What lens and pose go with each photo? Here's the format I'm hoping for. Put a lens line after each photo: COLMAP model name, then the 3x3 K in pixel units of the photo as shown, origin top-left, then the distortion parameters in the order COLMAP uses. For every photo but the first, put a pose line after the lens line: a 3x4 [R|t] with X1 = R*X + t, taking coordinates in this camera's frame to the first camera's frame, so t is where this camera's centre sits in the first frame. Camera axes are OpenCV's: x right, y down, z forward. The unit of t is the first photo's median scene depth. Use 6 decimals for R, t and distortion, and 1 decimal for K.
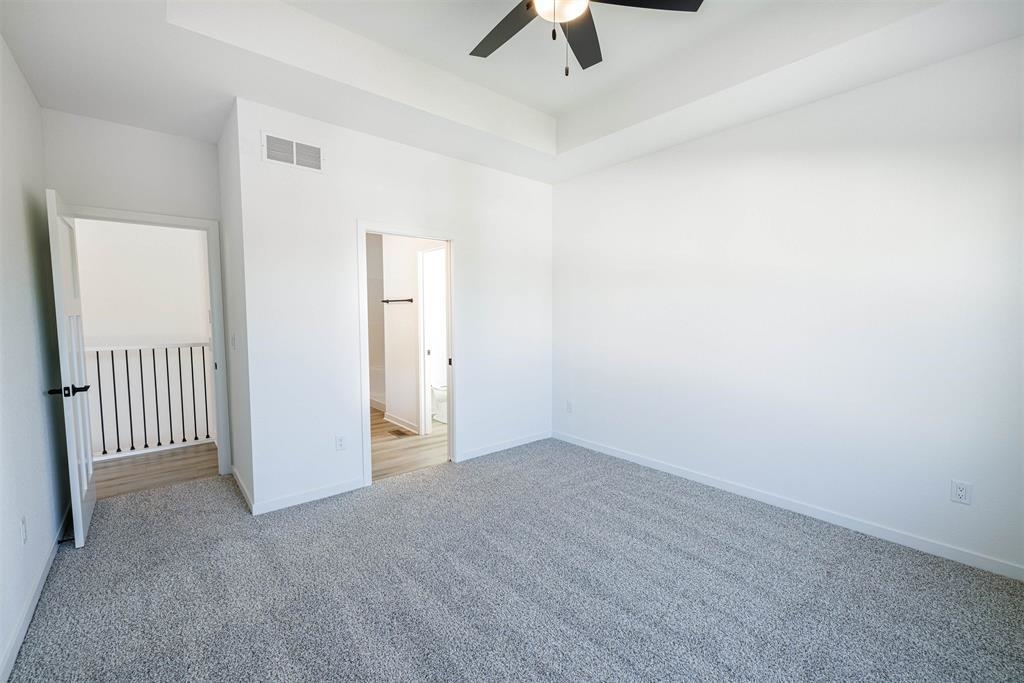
lens RADIAL K [[423.0, 0, 510.1], [0, 423.0, 342.4], [0, 0, 1]] dist [-0.001758, -0.000105]
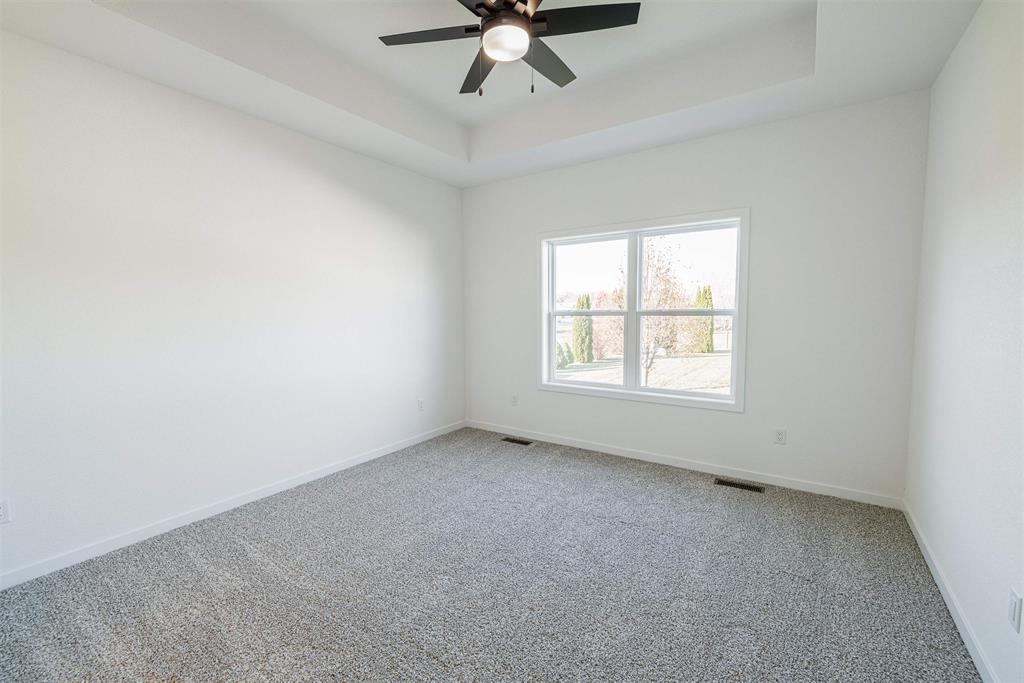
lens RADIAL K [[423.0, 0, 510.1], [0, 423.0, 342.4], [0, 0, 1]] dist [-0.001758, -0.000105]
pose [[-0.246291, -0.077762, 0.966071, -0.674284], [0.076310, 0.992126, 0.099313, -0.061576], [-0.966187, 0.098181, -0.238417, 0.848288]]
